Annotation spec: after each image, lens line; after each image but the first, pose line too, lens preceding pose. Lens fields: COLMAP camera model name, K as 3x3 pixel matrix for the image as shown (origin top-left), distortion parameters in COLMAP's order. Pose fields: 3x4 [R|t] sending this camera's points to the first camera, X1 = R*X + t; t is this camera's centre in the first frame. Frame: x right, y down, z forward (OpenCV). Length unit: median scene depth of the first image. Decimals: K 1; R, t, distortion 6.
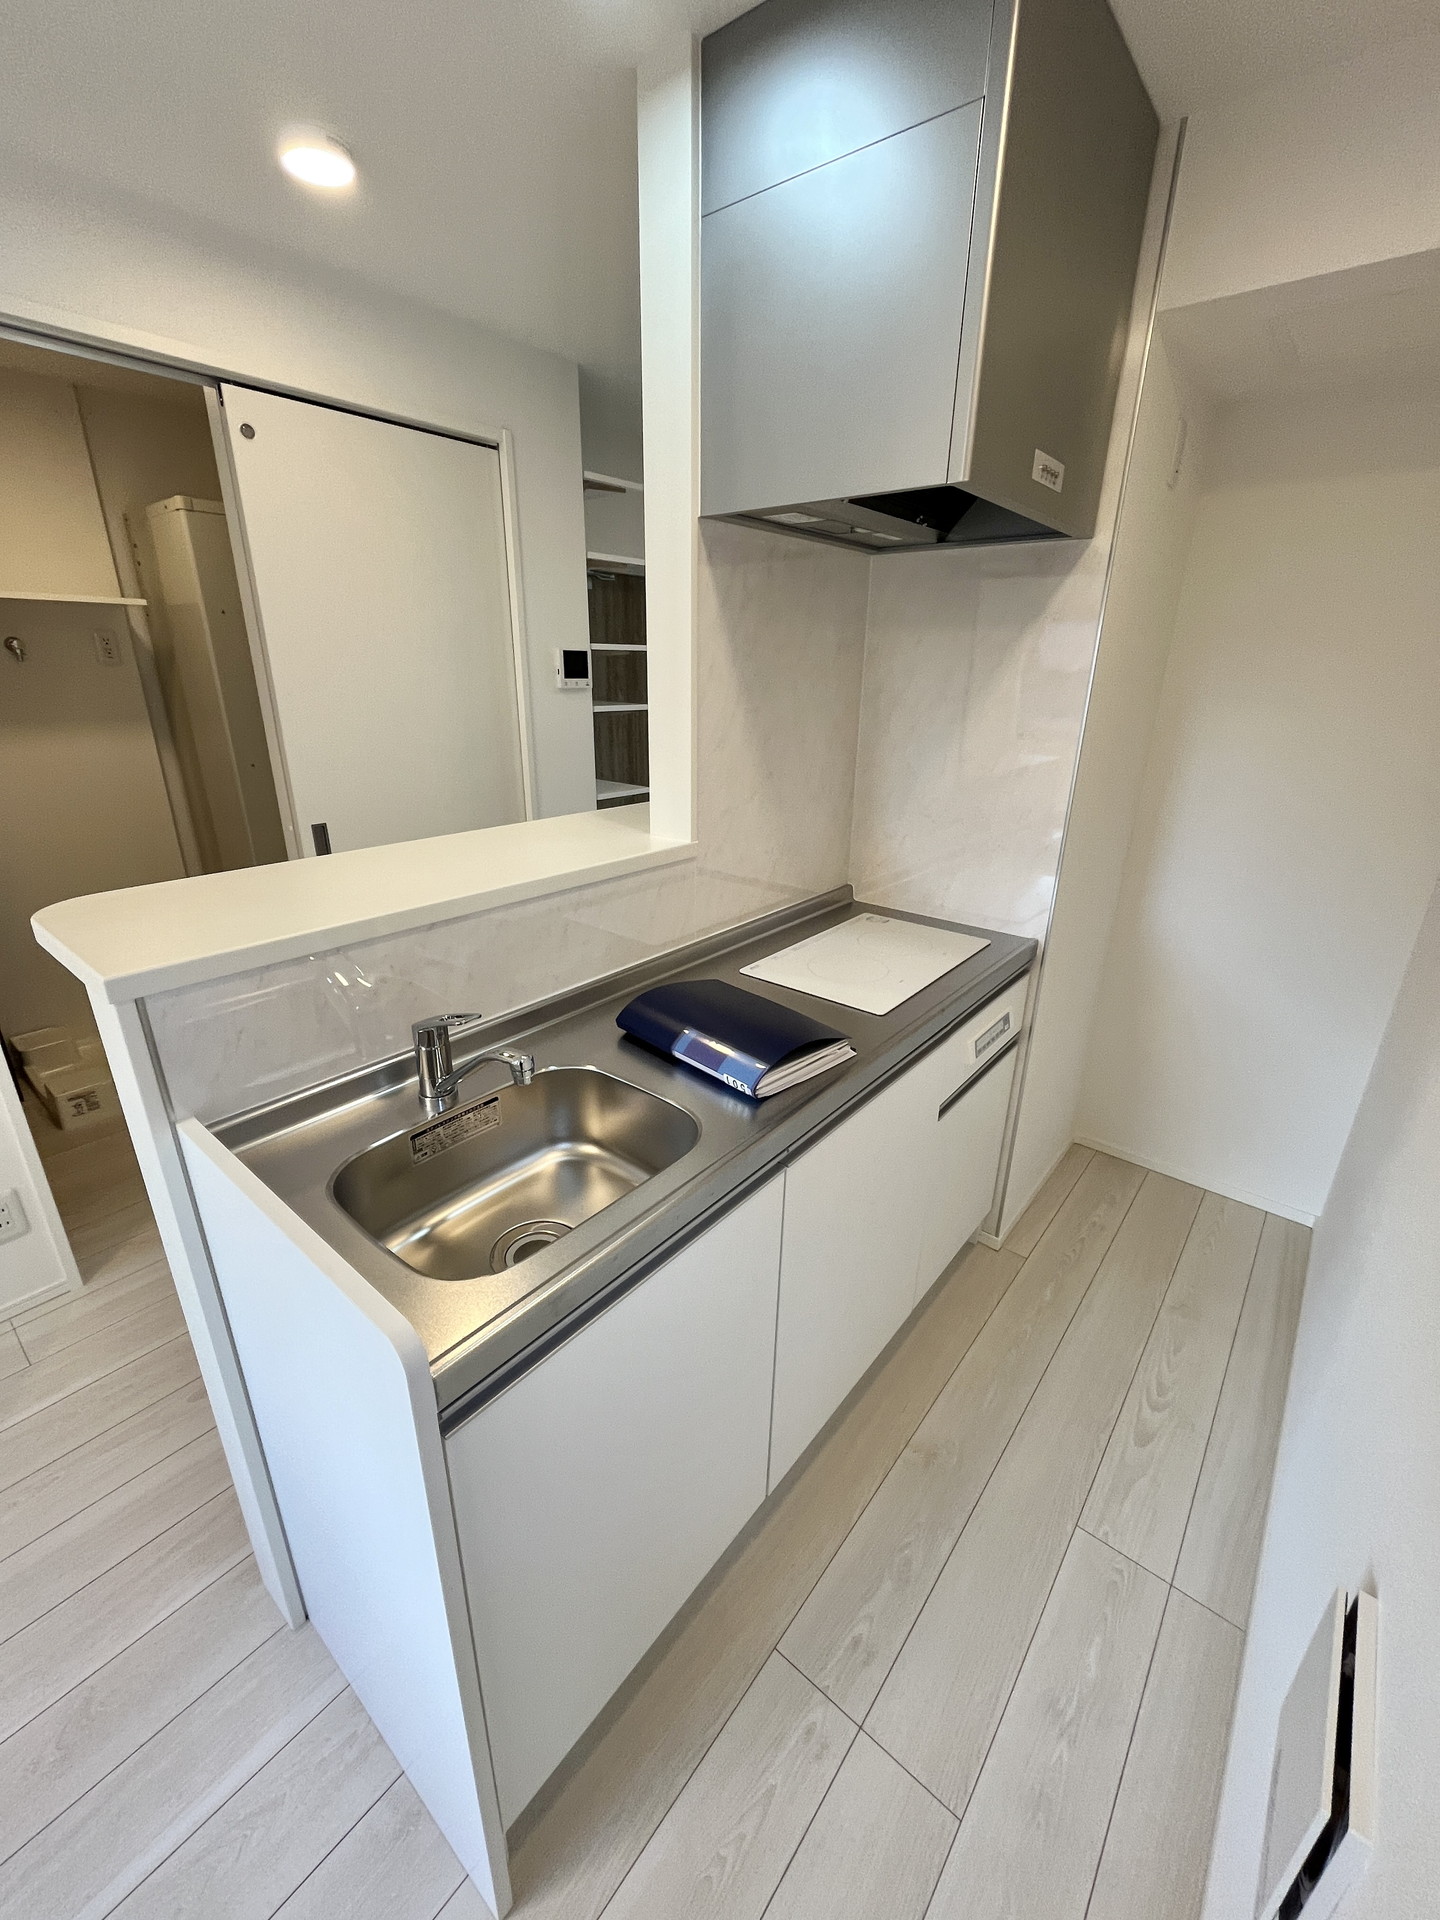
lens RADIAL K [[778.2, 0, 720.0], [0, 778.2, 960.0], [0, 0, 1]] dist [-0.000719, 0.000009]
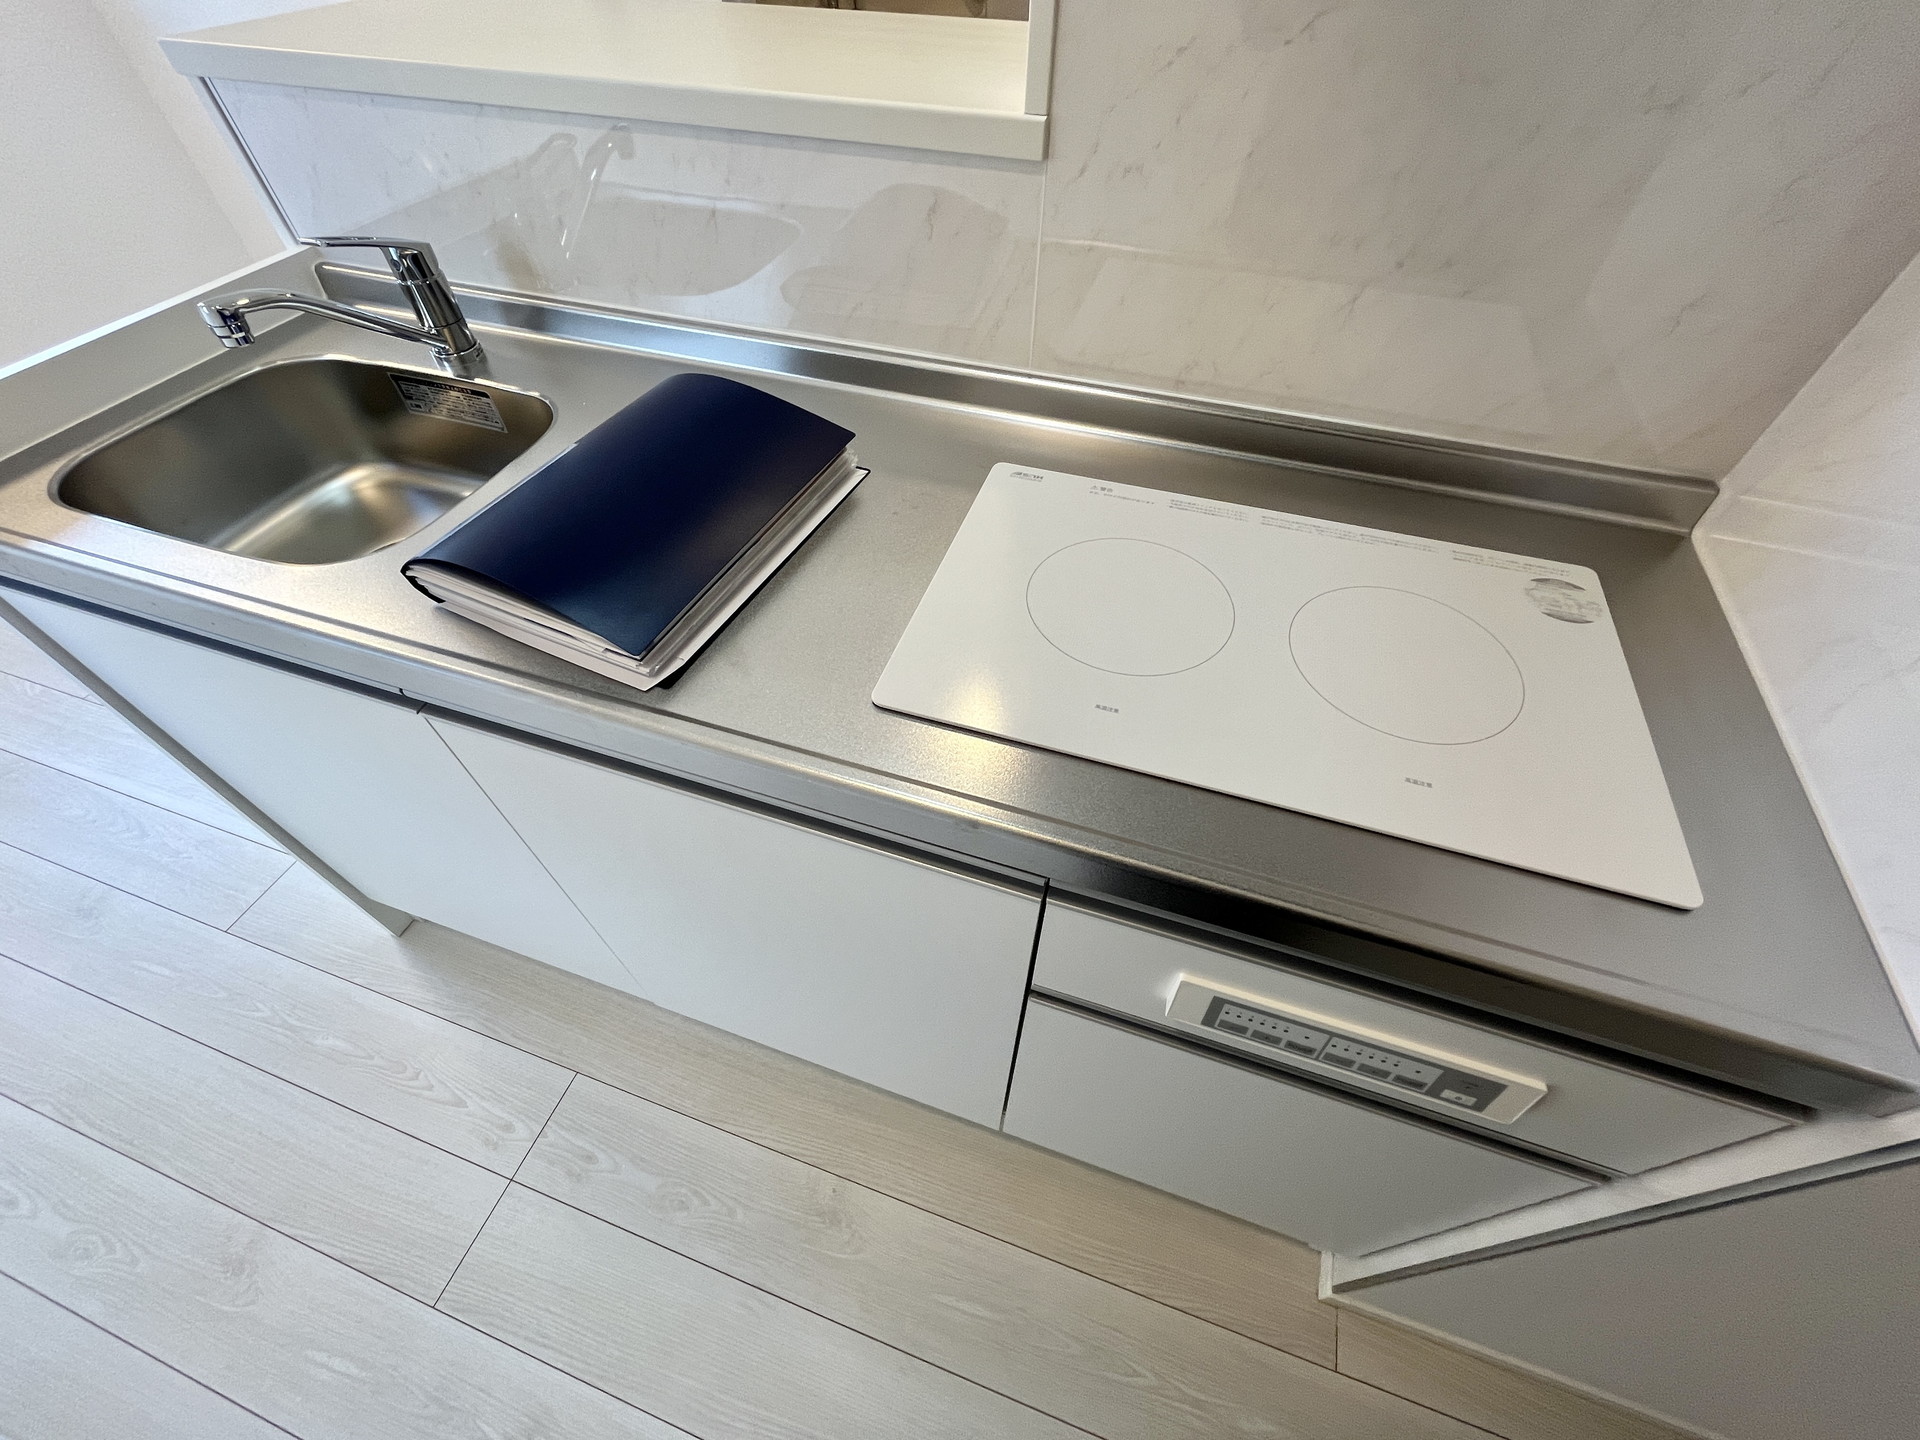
lens RADIAL K [[778.2, 0, 960.0], [0, 778.2, 720.0], [0, 0, 1]] dist [-0.000719, 0.000009]
pose [[0.361038, 0.704640, -0.610847, 0.536082], [-0.336344, 0.709332, 0.619452, -0.207542], [0.869784, -0.018190, 0.493097, 0.948787]]
